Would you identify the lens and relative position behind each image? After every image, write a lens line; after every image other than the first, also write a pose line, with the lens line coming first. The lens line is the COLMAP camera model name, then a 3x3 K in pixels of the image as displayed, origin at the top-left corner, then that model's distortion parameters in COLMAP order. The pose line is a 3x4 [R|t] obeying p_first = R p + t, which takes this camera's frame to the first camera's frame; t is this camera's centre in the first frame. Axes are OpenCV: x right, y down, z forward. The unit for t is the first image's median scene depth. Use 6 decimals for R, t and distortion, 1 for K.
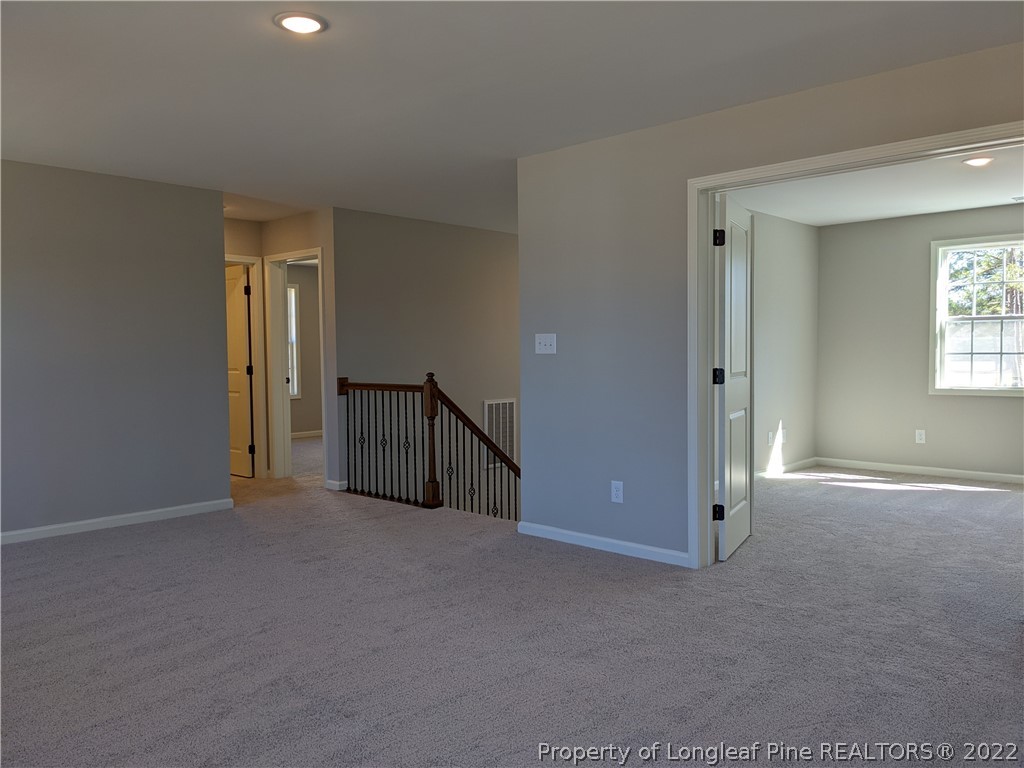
lens RADIAL K [[819.4, 0, 512.0], [0, 819.4, 384.0], [0, 0, 1]] dist [0.005705, -0.003299]
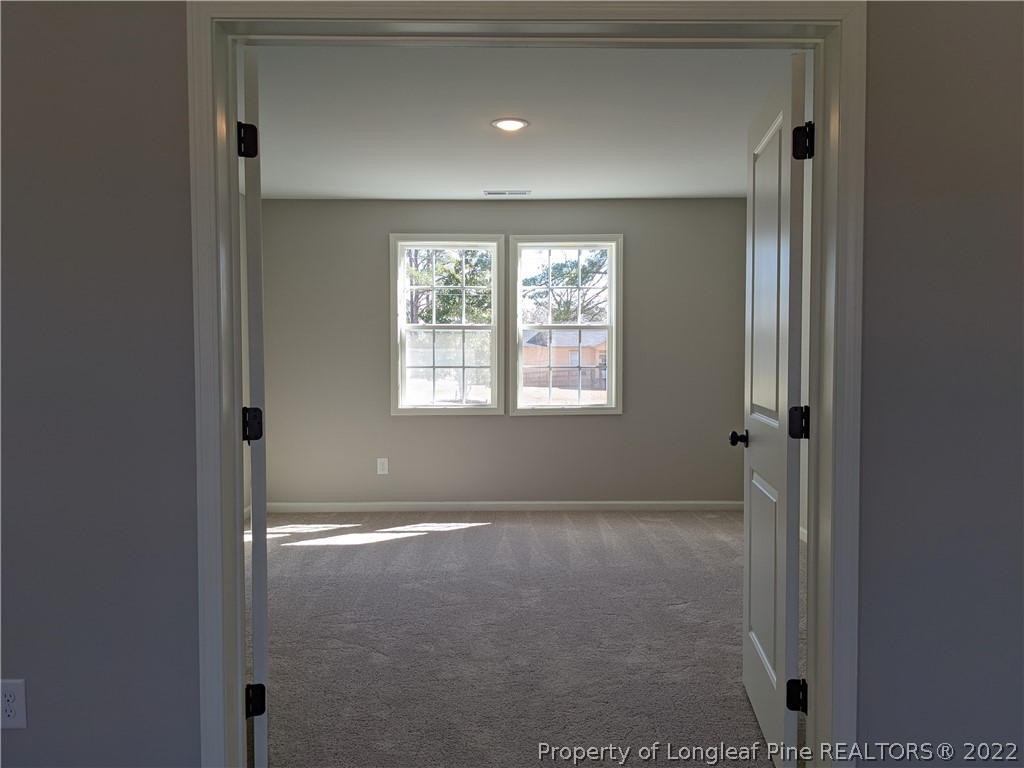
lens RADIAL K [[819.4, 0, 512.0], [0, 819.4, 384.0], [0, 0, 1]] dist [0.005705, -0.003299]
pose [[0.714838, -0.014892, 0.699132, 0.010605], [0.018854, 0.999820, 0.002019, -0.019188], [-0.699036, 0.011738, 0.714990, 0.315835]]
